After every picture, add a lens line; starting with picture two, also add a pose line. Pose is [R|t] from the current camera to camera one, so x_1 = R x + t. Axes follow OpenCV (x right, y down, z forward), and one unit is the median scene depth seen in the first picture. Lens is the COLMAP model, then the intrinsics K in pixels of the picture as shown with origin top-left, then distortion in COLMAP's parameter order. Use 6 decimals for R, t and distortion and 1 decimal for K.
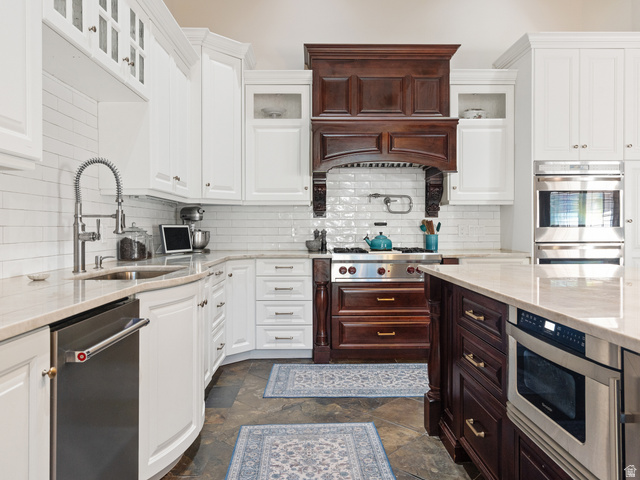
lens RADIAL K [[466.3, 0, 319.5], [0, 466.3, 226.8], [0, 0, 1]] dist [0.002539, 0.001151]
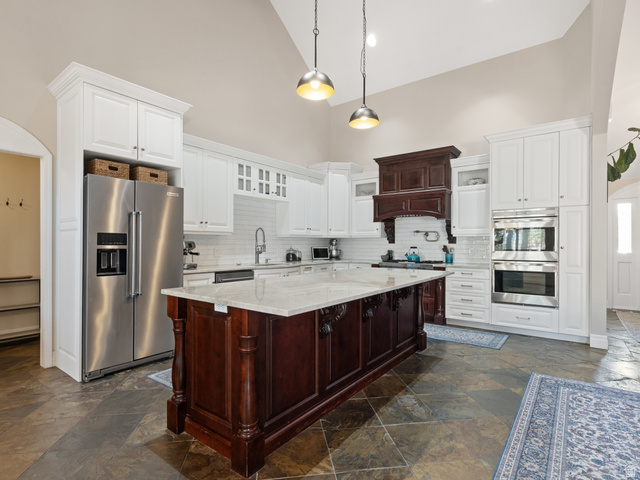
lens RADIAL K [[323.2, 0, 320.0], [0, 323.2, 240.0], [0, 0, 1]] dist [0.001010, 0.000382]
pose [[0.795316, -0.003571, -0.606184, 0.623925], [-0.001132, 0.999972, -0.007375, -0.025853], [0.606194, 0.006551, 0.795290, -0.258004]]
